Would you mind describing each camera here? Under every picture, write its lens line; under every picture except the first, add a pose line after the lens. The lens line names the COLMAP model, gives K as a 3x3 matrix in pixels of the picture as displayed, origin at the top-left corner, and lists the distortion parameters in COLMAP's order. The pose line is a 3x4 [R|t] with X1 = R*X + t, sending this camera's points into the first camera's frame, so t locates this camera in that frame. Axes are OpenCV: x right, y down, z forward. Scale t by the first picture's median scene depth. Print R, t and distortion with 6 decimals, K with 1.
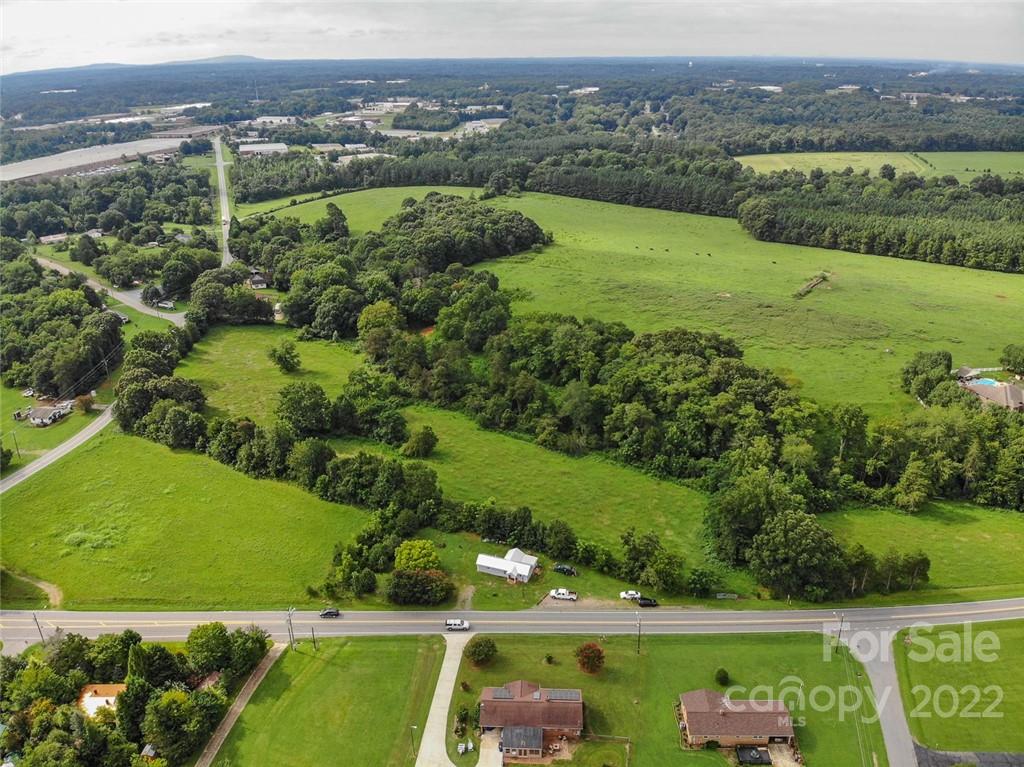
lens RADIAL K [[768.2, 0, 512.0], [0, 768.2, 383.5], [0, 0, 1]] dist [0.061539, -0.171073]
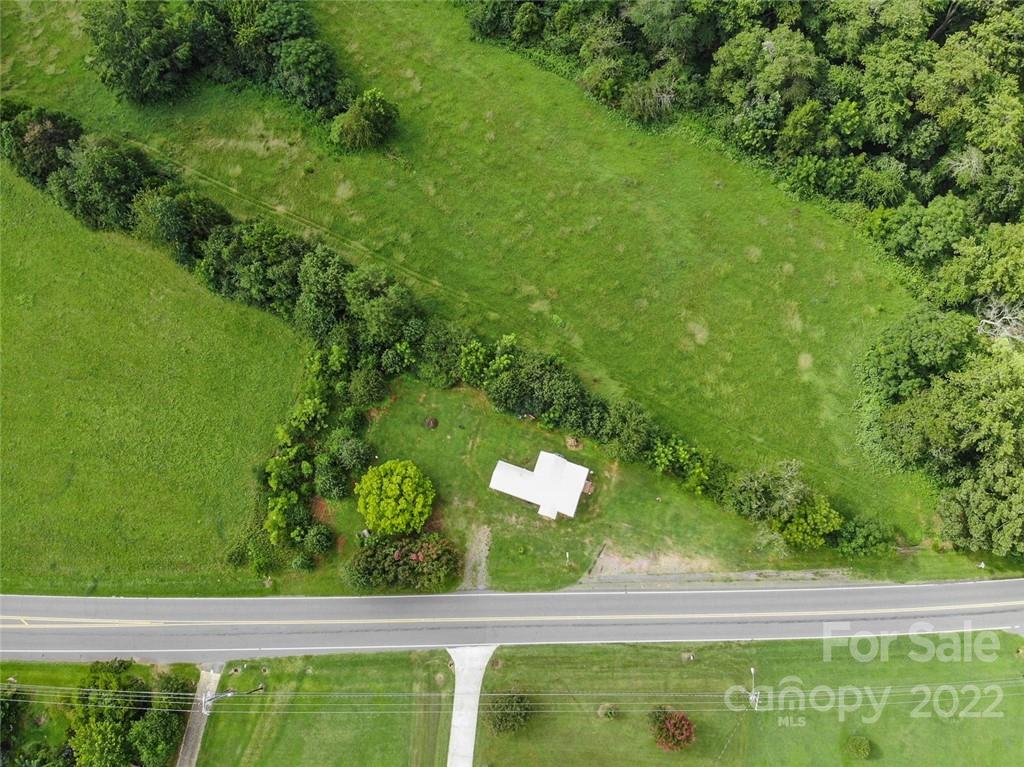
lens RADIAL K [[768.2, 0, 512.0], [0, 768.2, 383.5], [0, 0, 1]] dist [0.061539, -0.171073]
pose [[0.999671, -0.020181, -0.015823, -0.017764], [0.024992, 0.628395, 0.777493, -0.313587], [-0.005747, -0.777632, 0.628693, 0.711847]]
